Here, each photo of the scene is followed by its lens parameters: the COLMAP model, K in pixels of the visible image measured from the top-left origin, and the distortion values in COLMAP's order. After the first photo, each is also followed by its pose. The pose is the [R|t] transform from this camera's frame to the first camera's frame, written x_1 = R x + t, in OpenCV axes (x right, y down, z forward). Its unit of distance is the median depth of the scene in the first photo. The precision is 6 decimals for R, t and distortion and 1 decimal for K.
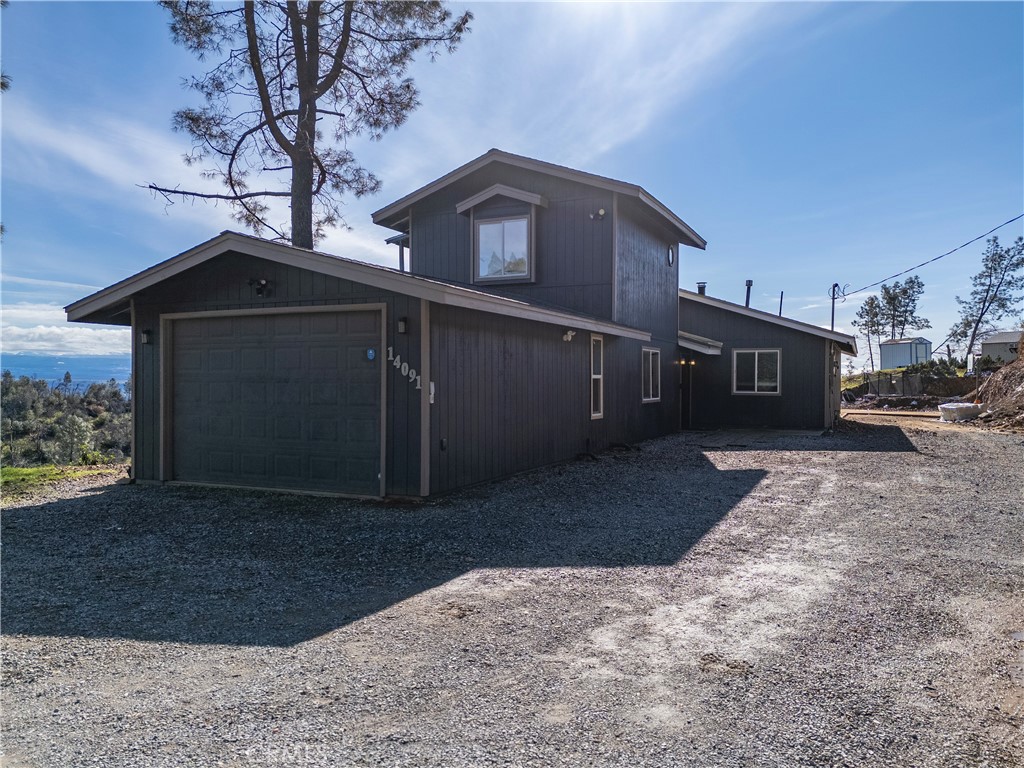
lens RADIAL K [[755.0, 0, 514.3], [0, 755.0, 378.8], [0, 0, 1]] dist [0.075873, -0.065541]
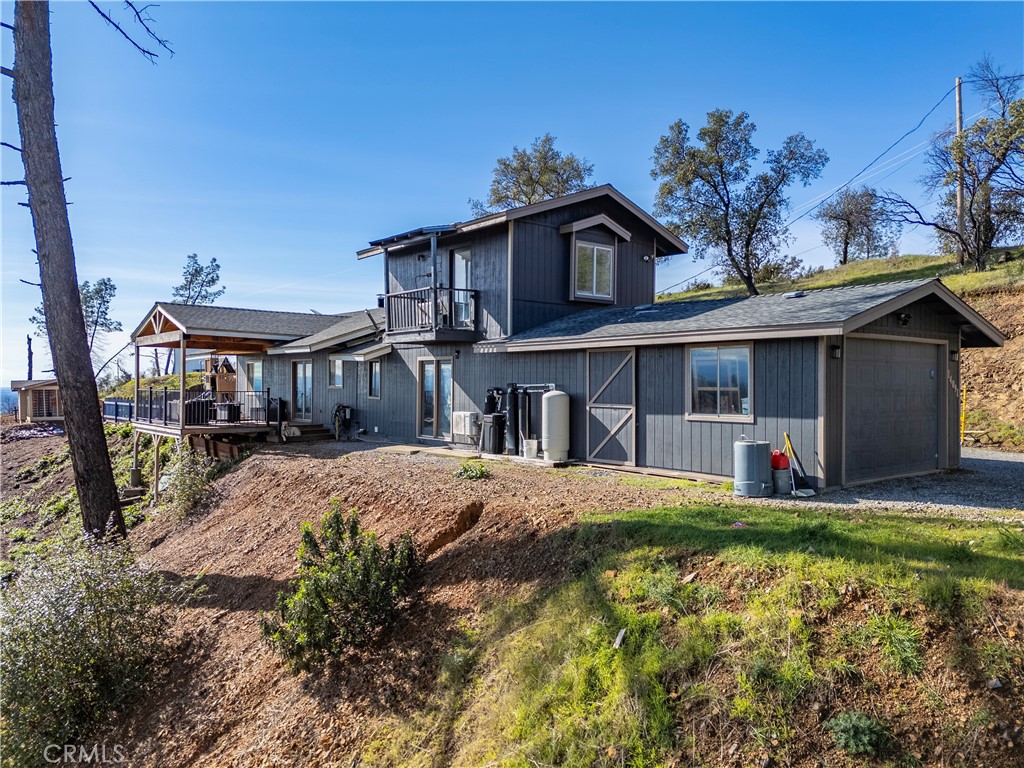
lens RADIAL K [[755.0, 0, 515.4], [0, 755.0, 392.0], [0, 0, 1]] dist [0.075873, -0.065541]
pose [[0.408381, -0.011373, 0.912741, -0.202885], [-0.002690, 0.999903, 0.013663, -0.000298], [-0.912808, -0.008035, 0.408311, 0.115921]]
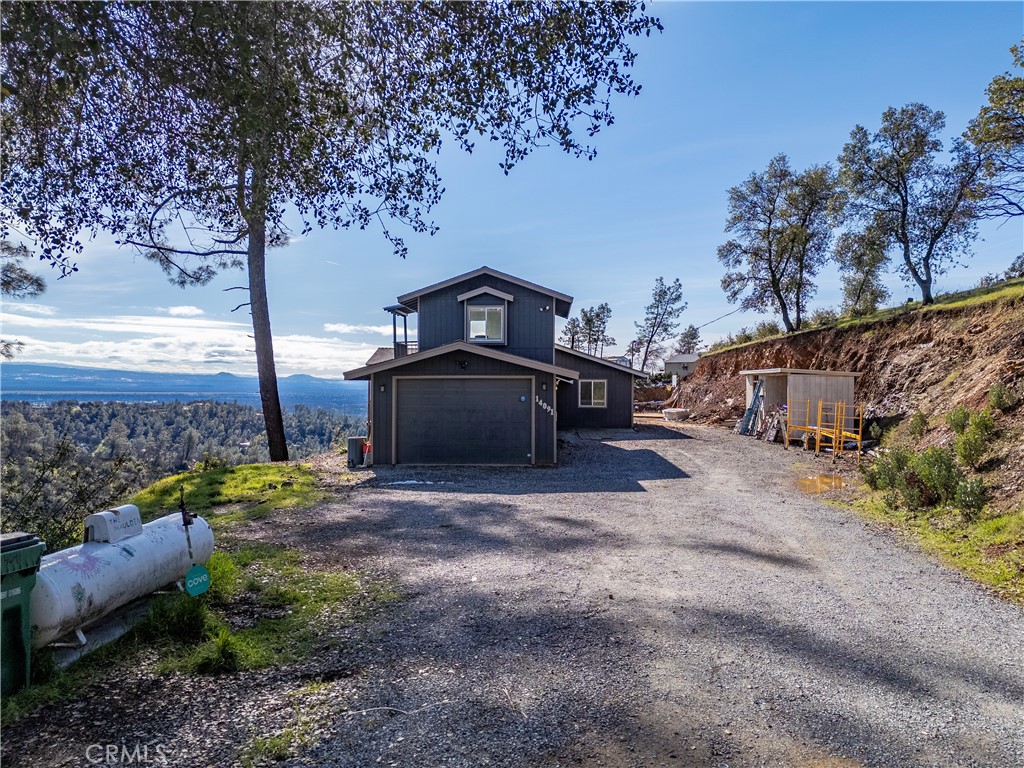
lens RADIAL K [[755.0, 0, 503.1], [0, 755.0, 383.0], [0, 0, 1]] dist [0.075873, -0.065541]
pose [[0.927927, -0.001426, 0.372760, -0.108597], [0.000025, 0.999993, 0.003762, -0.008867], [-0.372763, -0.003482, 0.927920, -0.101106]]
